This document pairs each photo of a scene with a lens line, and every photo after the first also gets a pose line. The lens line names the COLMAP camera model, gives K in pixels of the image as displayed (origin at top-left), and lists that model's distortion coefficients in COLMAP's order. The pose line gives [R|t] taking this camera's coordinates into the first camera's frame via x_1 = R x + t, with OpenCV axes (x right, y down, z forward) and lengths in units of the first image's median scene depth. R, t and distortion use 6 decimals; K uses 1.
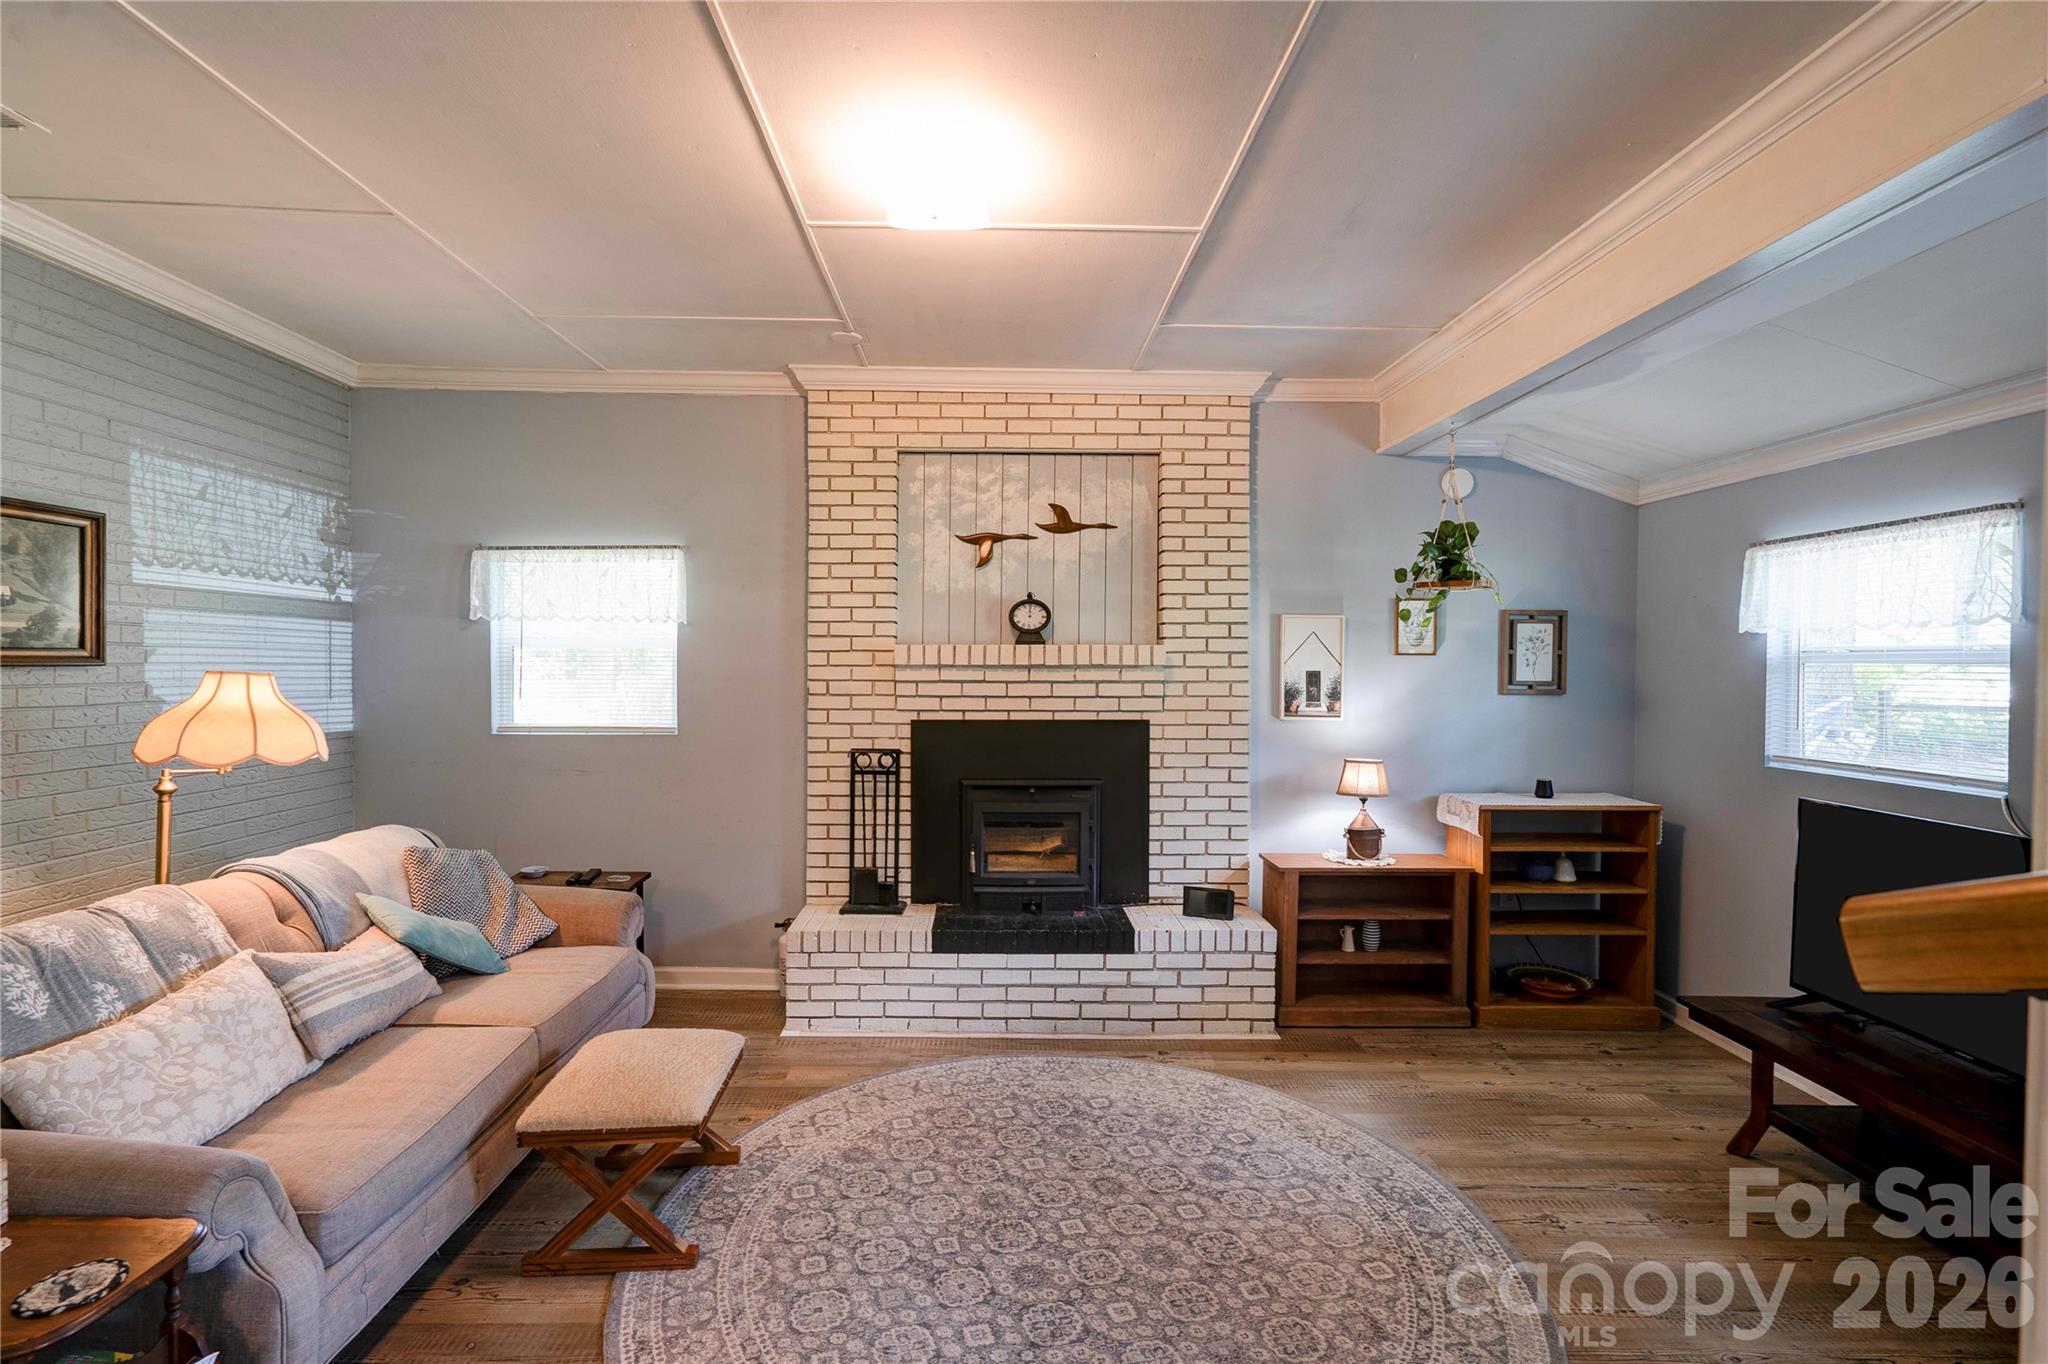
lens RADIAL K [[933.0, 0, 1021.2], [0, 933.0, 682.5], [0, 0, 1]] dist [0.001013, 0.002487]
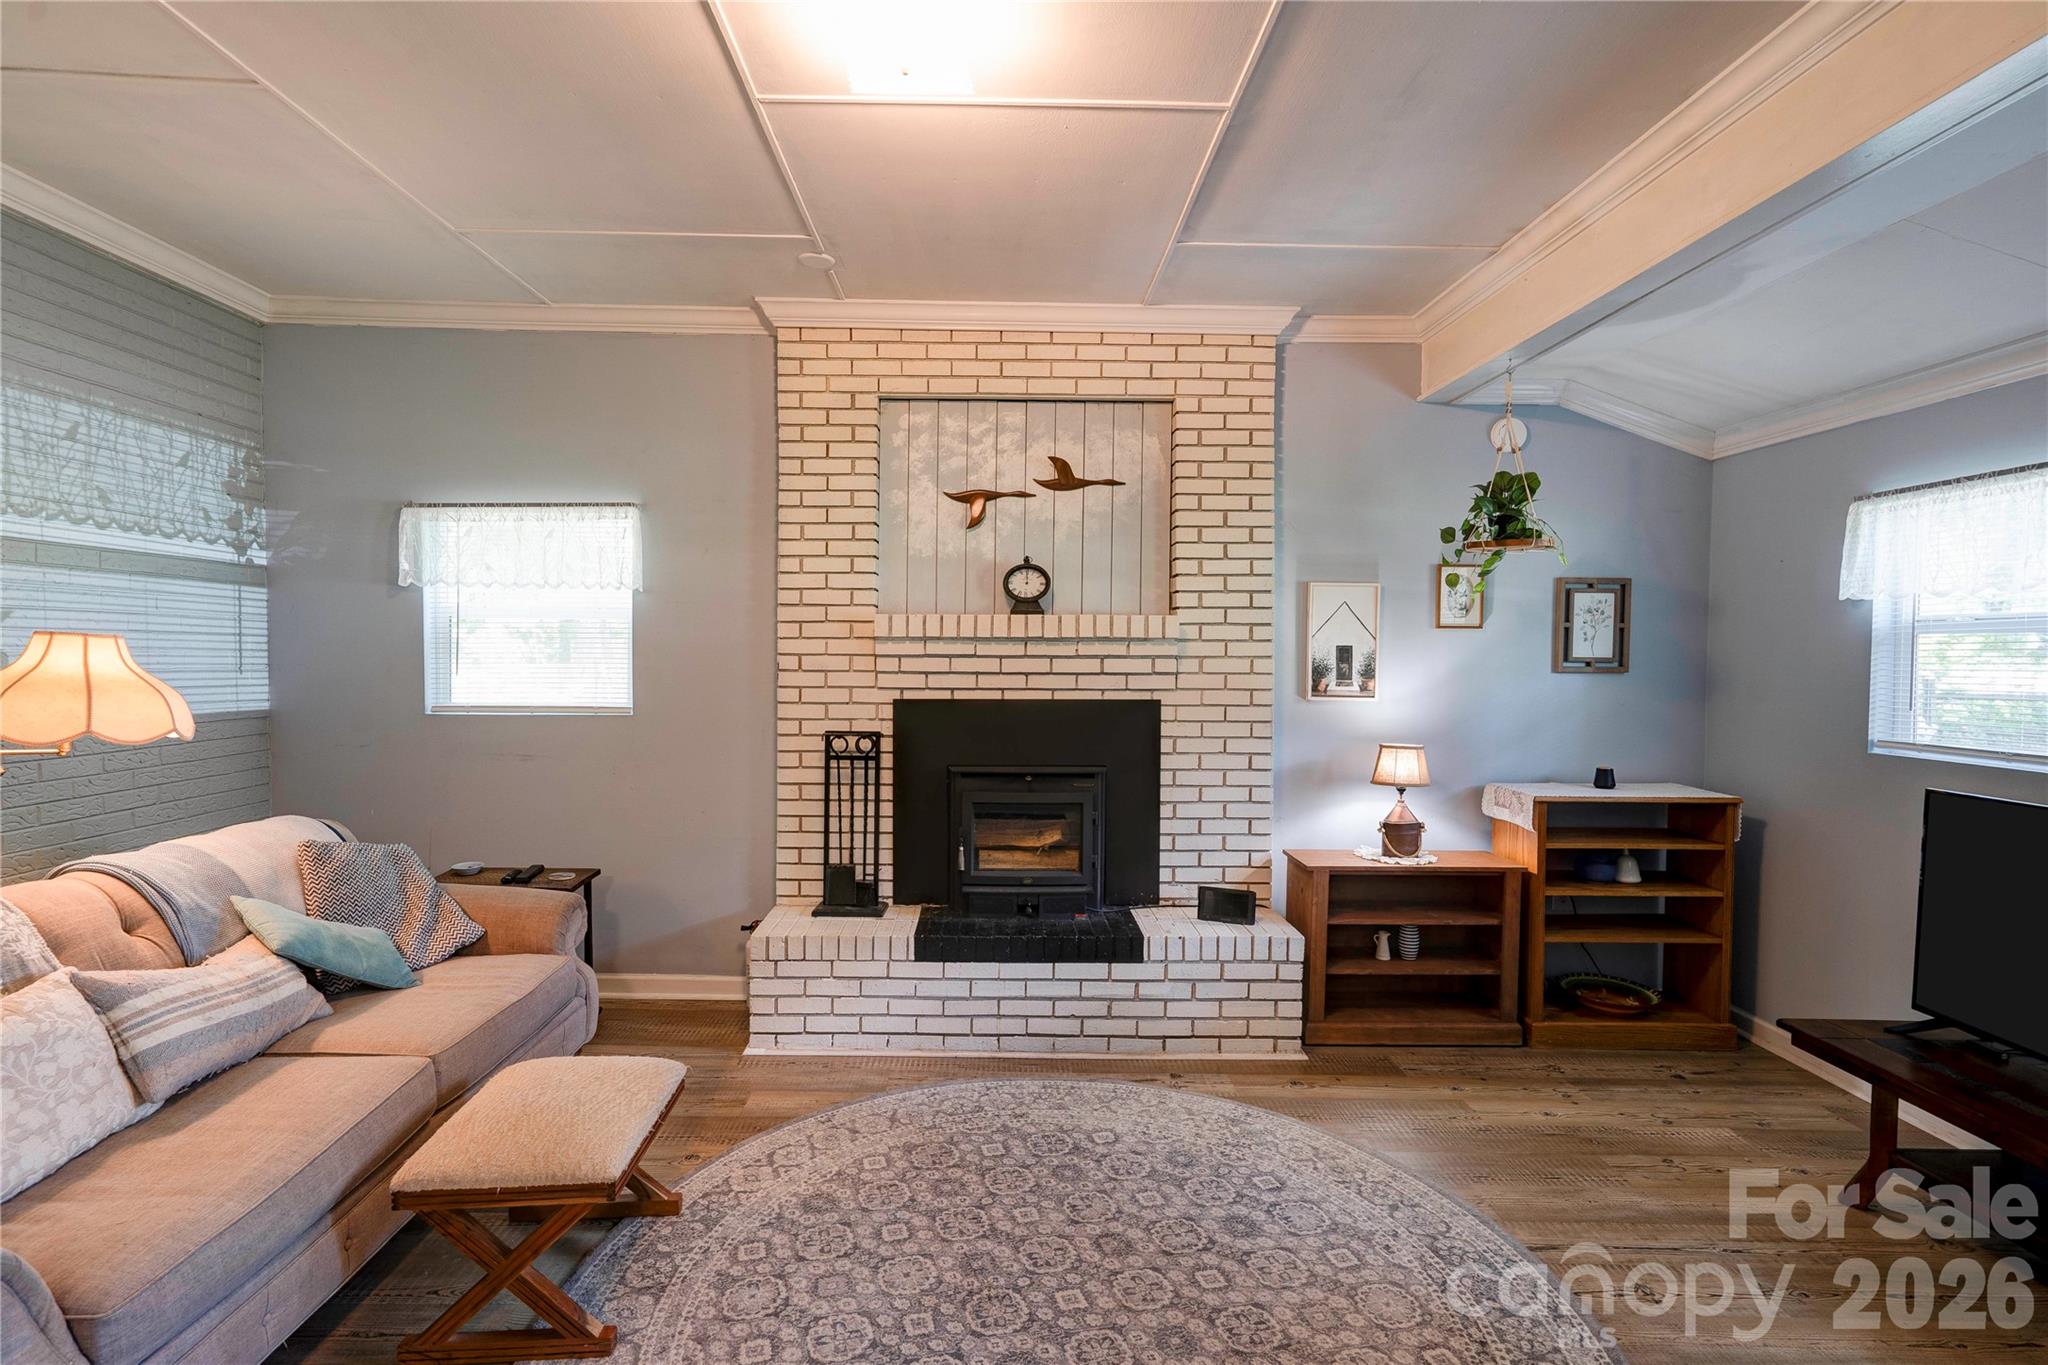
lens RADIAL K [[933.0, 0, 1020.8], [0, 933.0, 686.6], [0, 0, 1]] dist [0.001013, 0.002487]
pose [[0.999987, 0.002405, -0.004428, 0.008300], [-0.002341, 0.999891, 0.014586, 0.015585], [0.004463, -0.014575, 0.999884, 0.114767]]
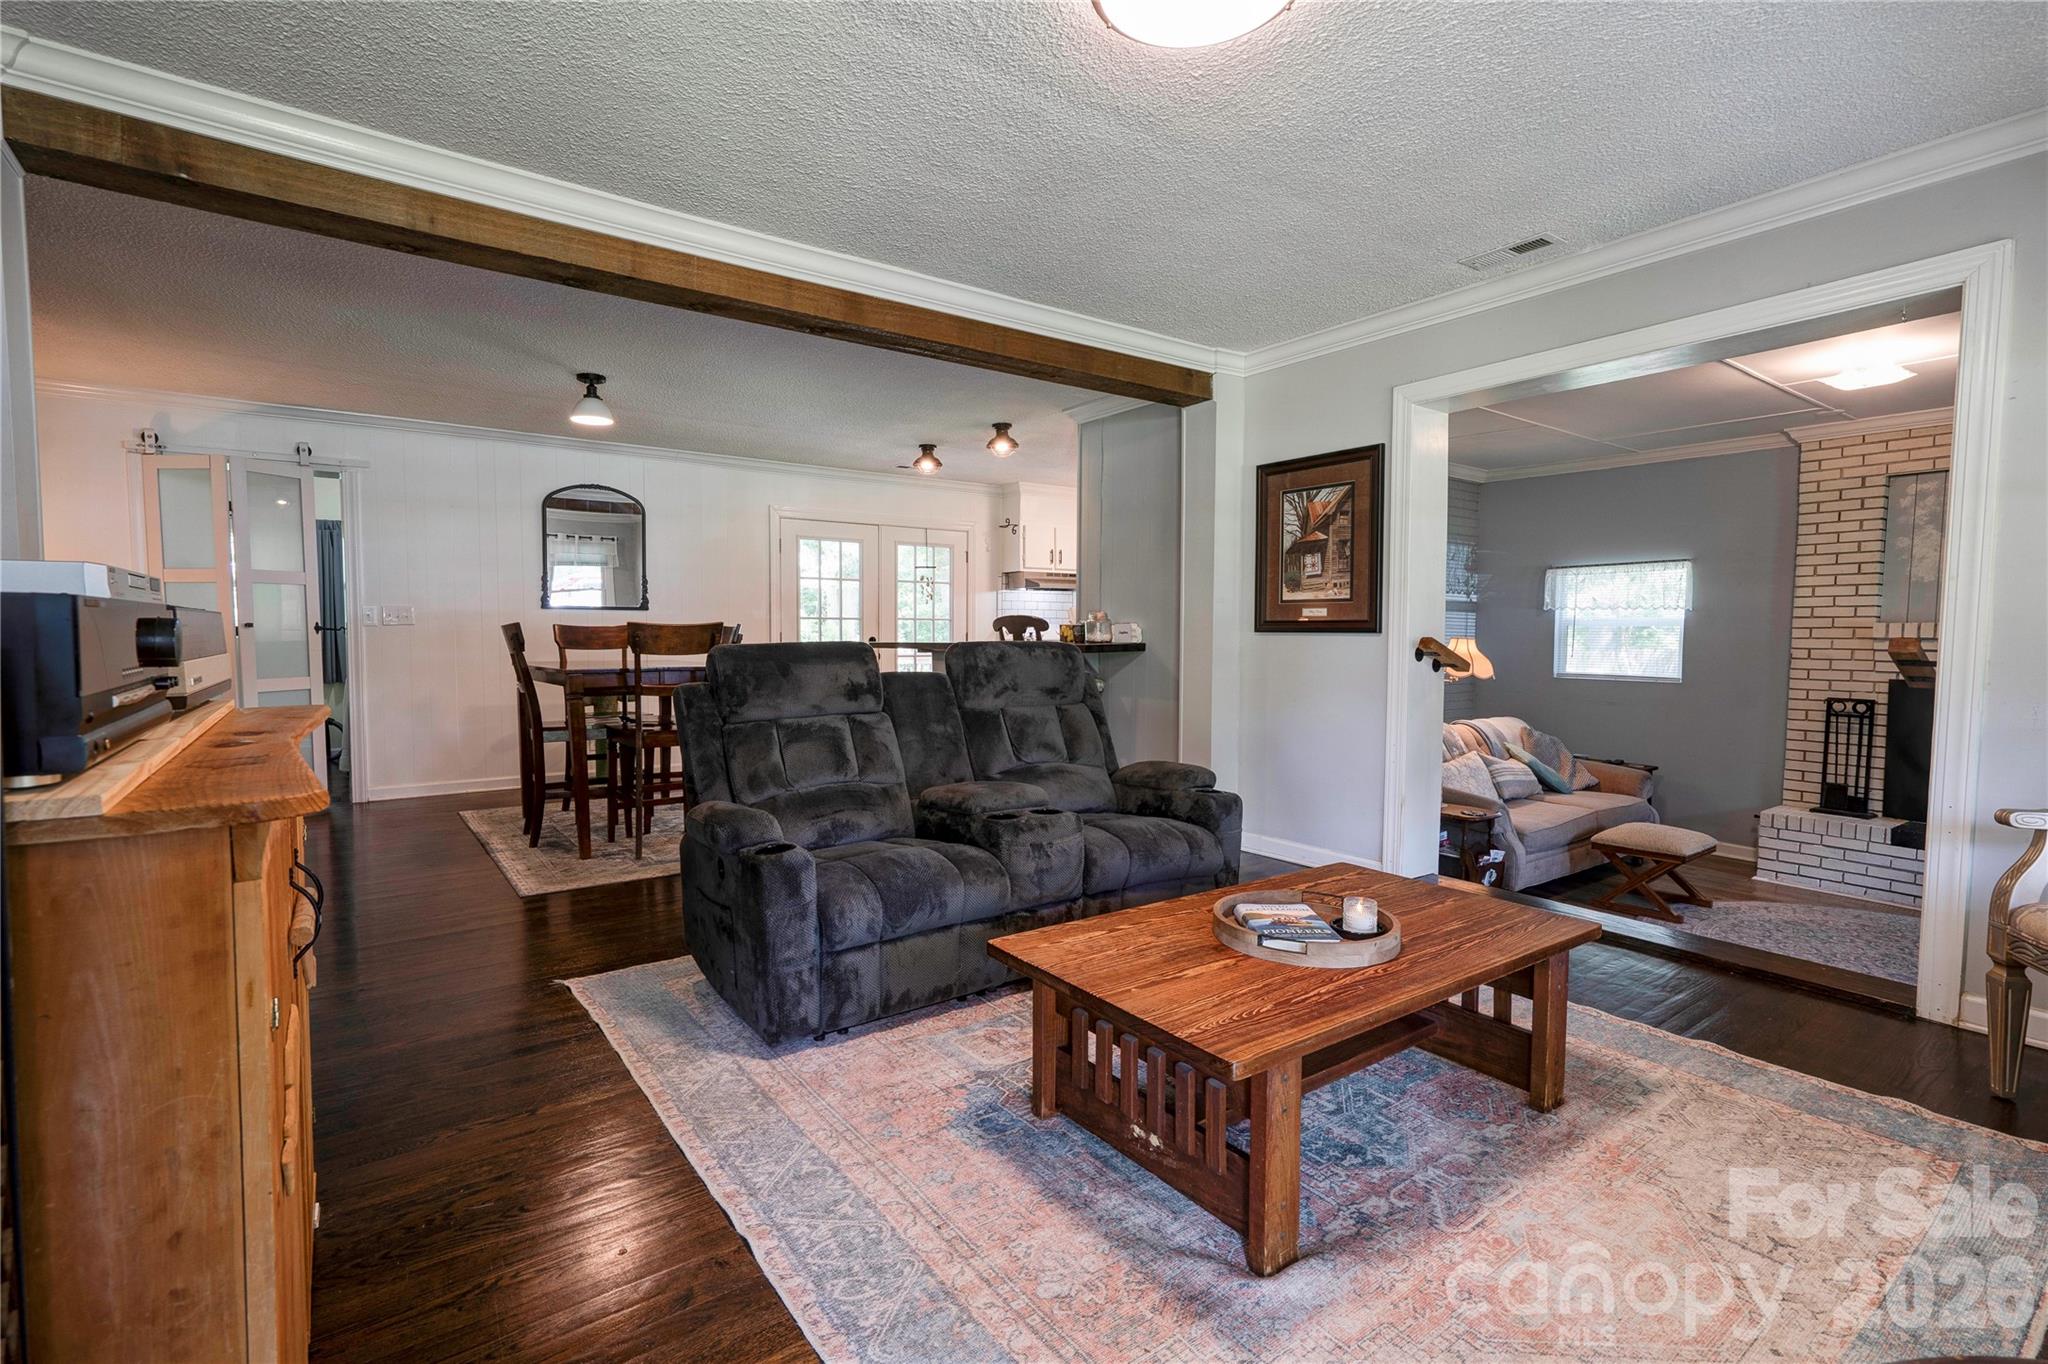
lens RADIAL K [[933.0, 0, 982.5], [0, 933.0, 672.9], [0, 0, 1]] dist [0.001013, 0.002487]
pose [[0.543332, 0.039021, -0.838610, 0.315063], [-0.021537, 0.999238, 0.032542, 0.015894], [0.839241, 0.000380, 0.543759, -0.855255]]
